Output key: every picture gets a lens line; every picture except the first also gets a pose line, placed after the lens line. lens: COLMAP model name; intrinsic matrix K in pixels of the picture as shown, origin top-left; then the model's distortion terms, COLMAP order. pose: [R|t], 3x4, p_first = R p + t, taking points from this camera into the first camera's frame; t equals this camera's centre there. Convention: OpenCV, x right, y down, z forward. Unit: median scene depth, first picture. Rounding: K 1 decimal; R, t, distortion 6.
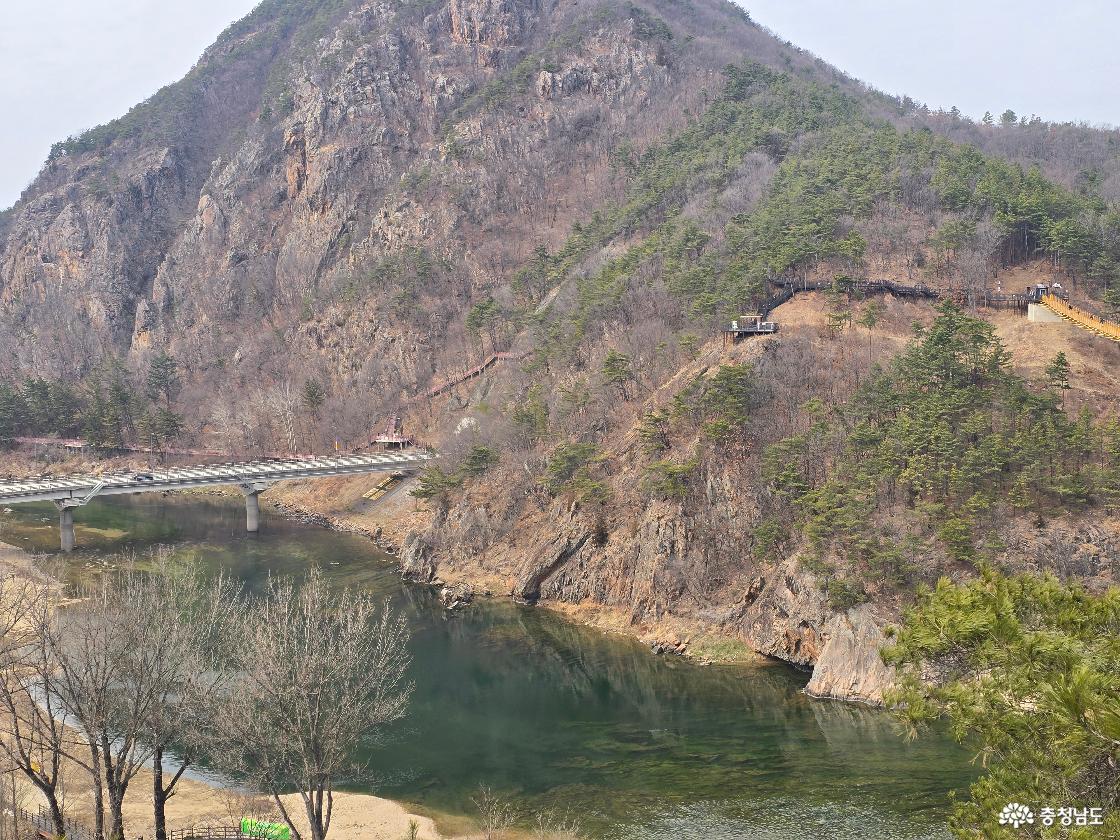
lens RADIAL K [[1466.4, 0, 579.7], [0, 1466.4, 399.4], [0, 0, 1]] dist [0.212114, -0.575636]
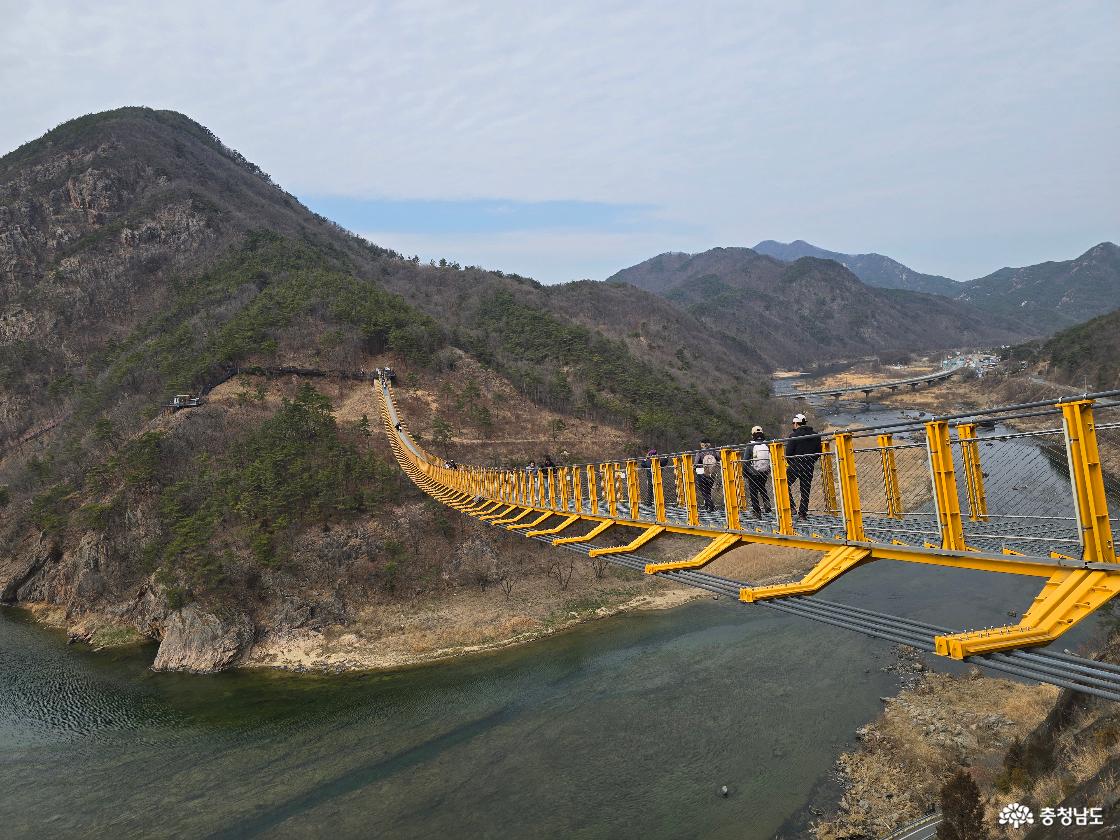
lens RADIAL K [[749.5, 0, 558.7], [0, 749.5, 409.1], [0, 0, 1]] dist [0.072868, -0.065254]
pose [[0.928226, -0.051687, 0.368410, 0.147341], [0.047229, 0.998661, 0.021115, -0.031629], [-0.369008, -0.002200, 0.929424, 0.082926]]
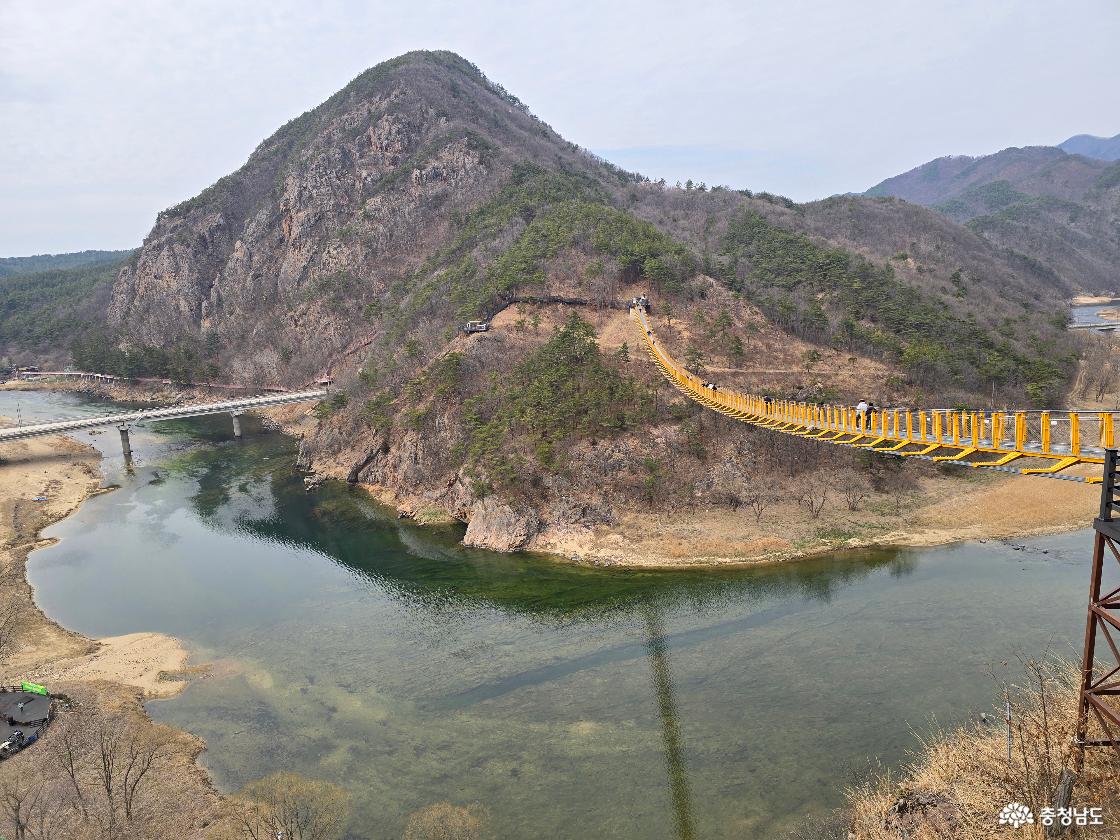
lens RADIAL K [[741.6, 0, 549.3], [0, 741.6, 415.5], [0, 0, 1]] dist [0.102502, -0.114522]
pose [[0.997927, -0.037125, 0.052563, 0.122592], [0.030679, 0.992476, 0.118531, -0.036949], [-0.056568, -0.116673, 0.991558, 0.054082]]
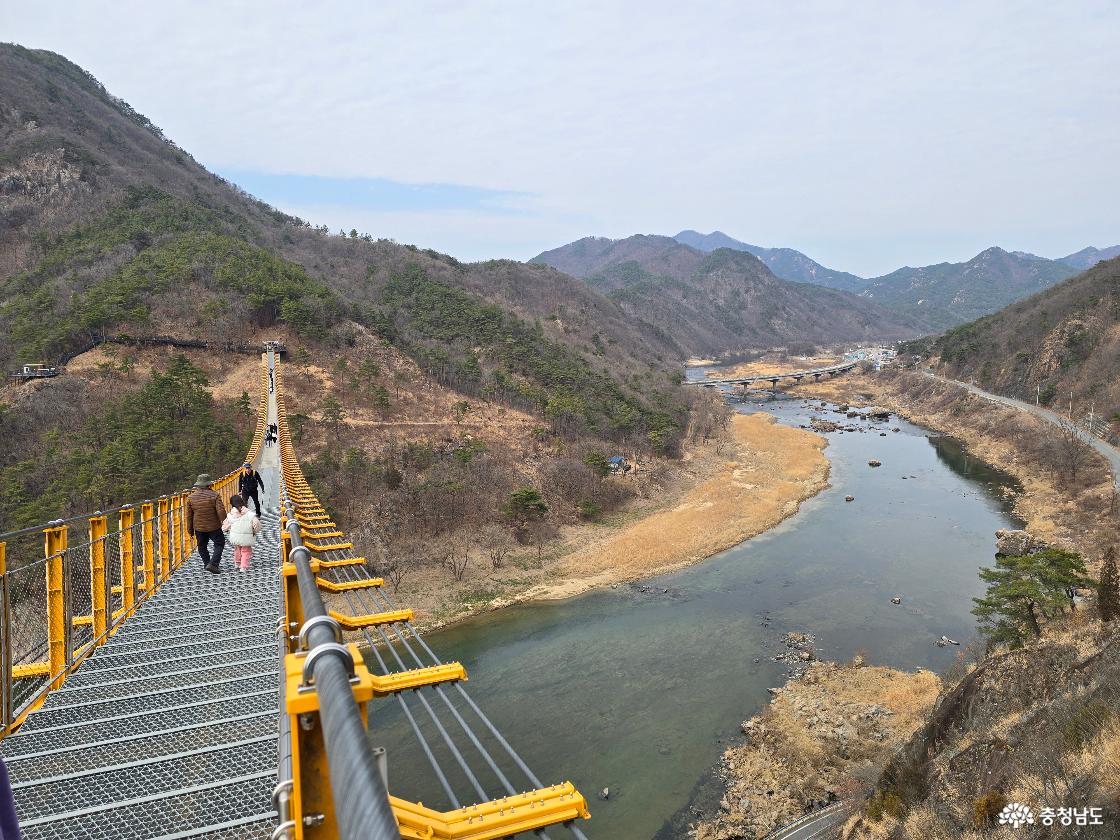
lens RADIAL K [[752.1, 0, 566.2], [0, 752.1, 416.9], [0, 0, 1]] dist [0.071596, -0.059061]
pose [[0.880015, -0.045314, 0.472780, 0.166997], [0.020218, 0.998110, 0.058030, -0.030622], [-0.474516, -0.041509, 0.879268, 0.096710]]
